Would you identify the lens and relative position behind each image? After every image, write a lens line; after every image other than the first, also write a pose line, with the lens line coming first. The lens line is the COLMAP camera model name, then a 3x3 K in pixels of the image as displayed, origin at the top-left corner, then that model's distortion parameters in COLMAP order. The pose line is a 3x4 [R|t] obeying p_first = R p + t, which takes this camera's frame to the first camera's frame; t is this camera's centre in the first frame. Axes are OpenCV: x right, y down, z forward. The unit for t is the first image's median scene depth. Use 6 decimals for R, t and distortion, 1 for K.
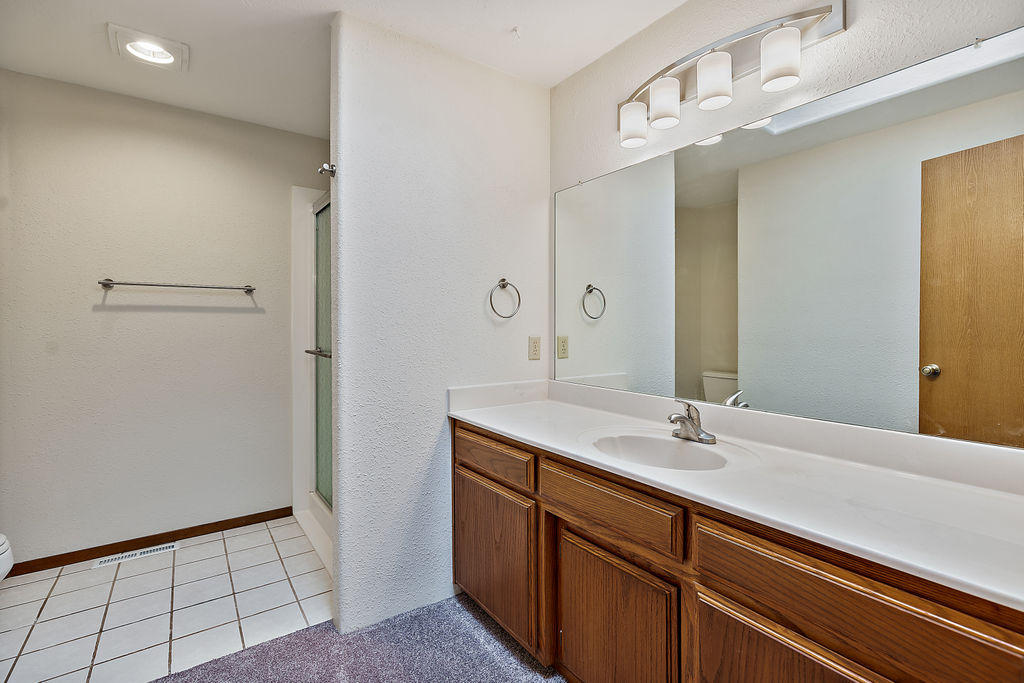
lens RADIAL K [[470.6, 0, 515.7], [0, 470.6, 335.2], [0, 0, 1]] dist [0.008342, -0.001168]
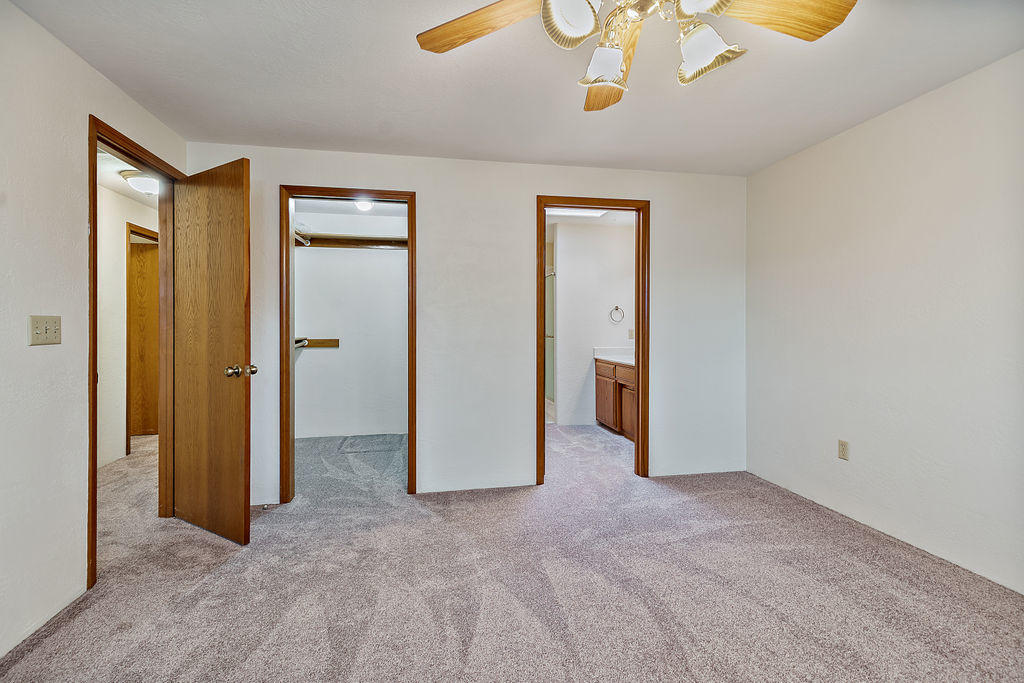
lens RADIAL K [[470.6, 0, 513.0], [0, 470.6, 338.5], [0, 0, 1]] dist [0.008342, -0.001168]
pose [[0.902980, 0.000812, -0.429682, 0.629765], [-0.001527, 0.999998, -0.001318, 0.066139], [0.429680, 0.001846, 0.902980, -1.735789]]
